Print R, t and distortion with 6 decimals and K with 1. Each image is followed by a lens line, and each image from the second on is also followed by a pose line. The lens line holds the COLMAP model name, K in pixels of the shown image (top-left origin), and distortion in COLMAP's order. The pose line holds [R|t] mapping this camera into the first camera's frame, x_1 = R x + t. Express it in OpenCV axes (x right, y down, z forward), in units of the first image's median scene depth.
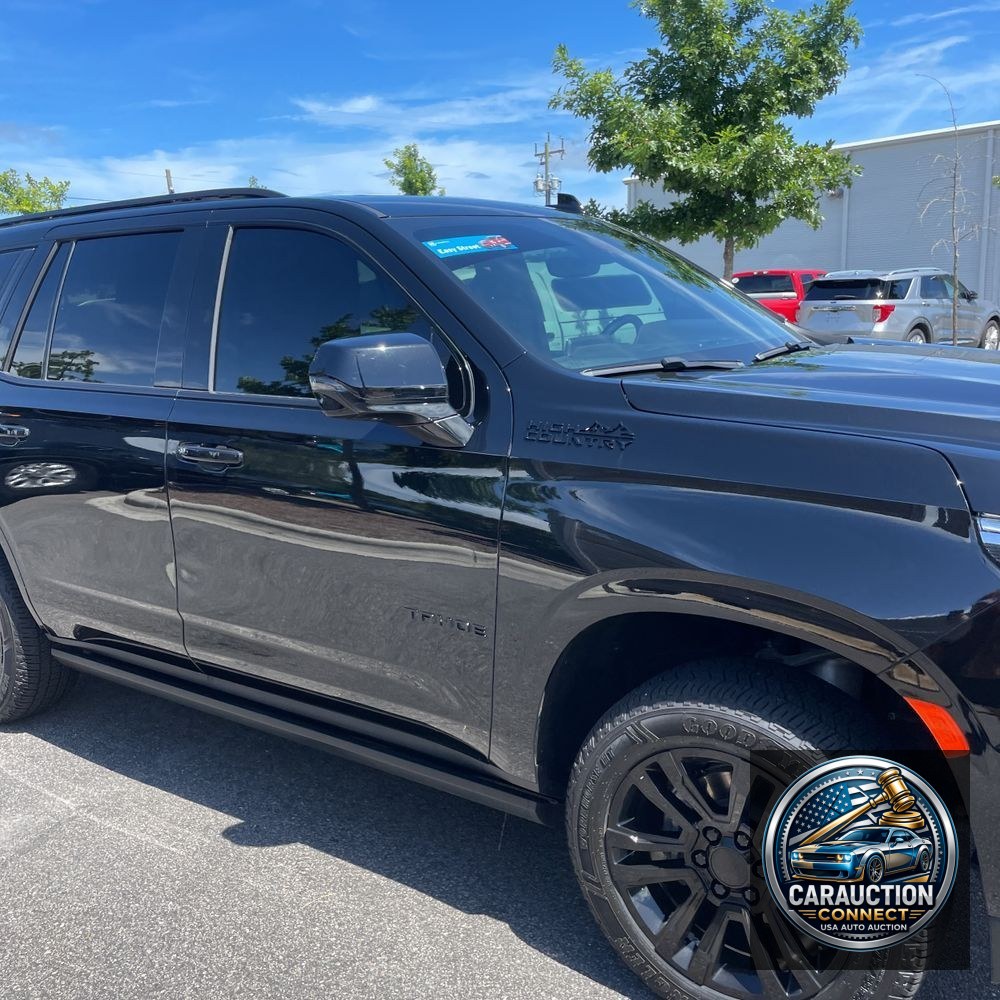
lens RADIAL K [[1031.4, 0, 524.7], [0, 1031.4, 499.2], [0, 0, 1]] dist [0.077187, -0.130214]
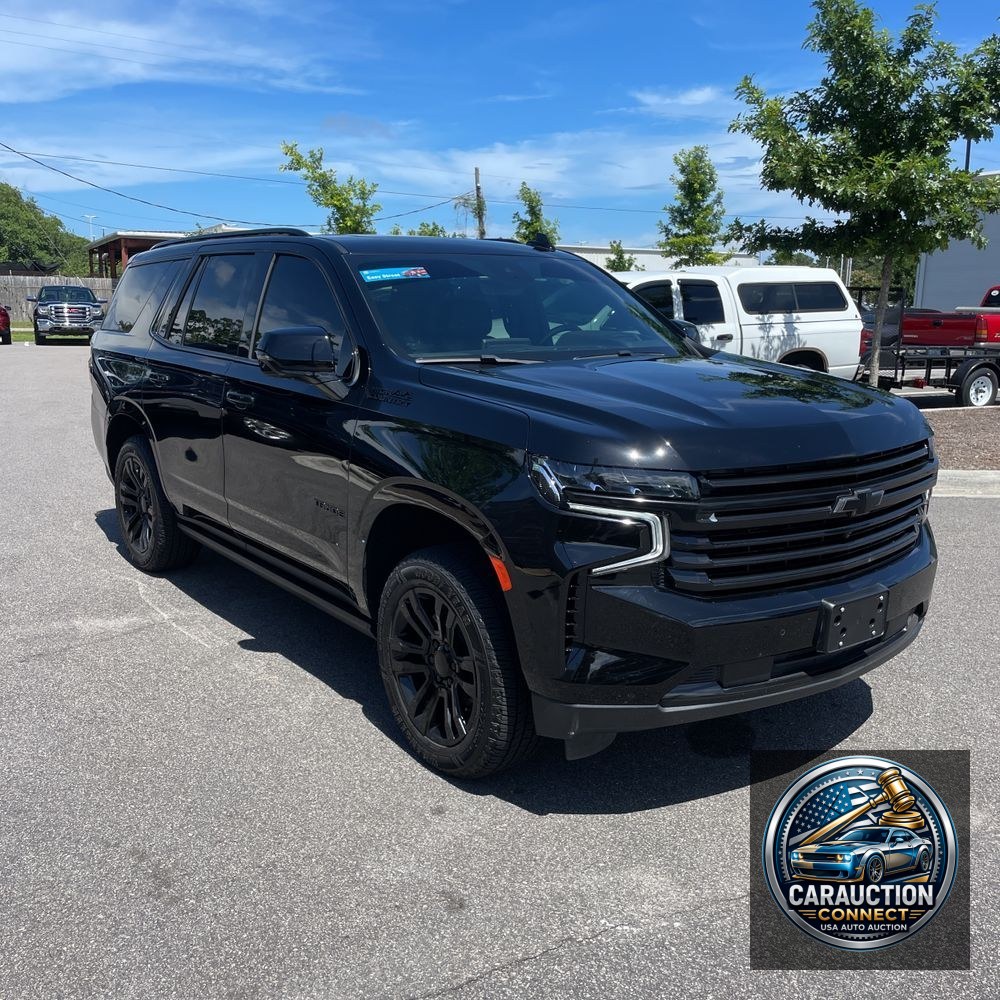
lens RADIAL K [[1031.4, 0, 524.7], [0, 1031.4, 499.2], [0, 0, 1]] dist [0.077187, -0.130214]
pose [[0.956184, 0.100872, -0.274839, 0.180286], [-0.099193, 0.994866, 0.020036, 0.011671], [0.275450, 0.008104, 0.961281, -0.130135]]
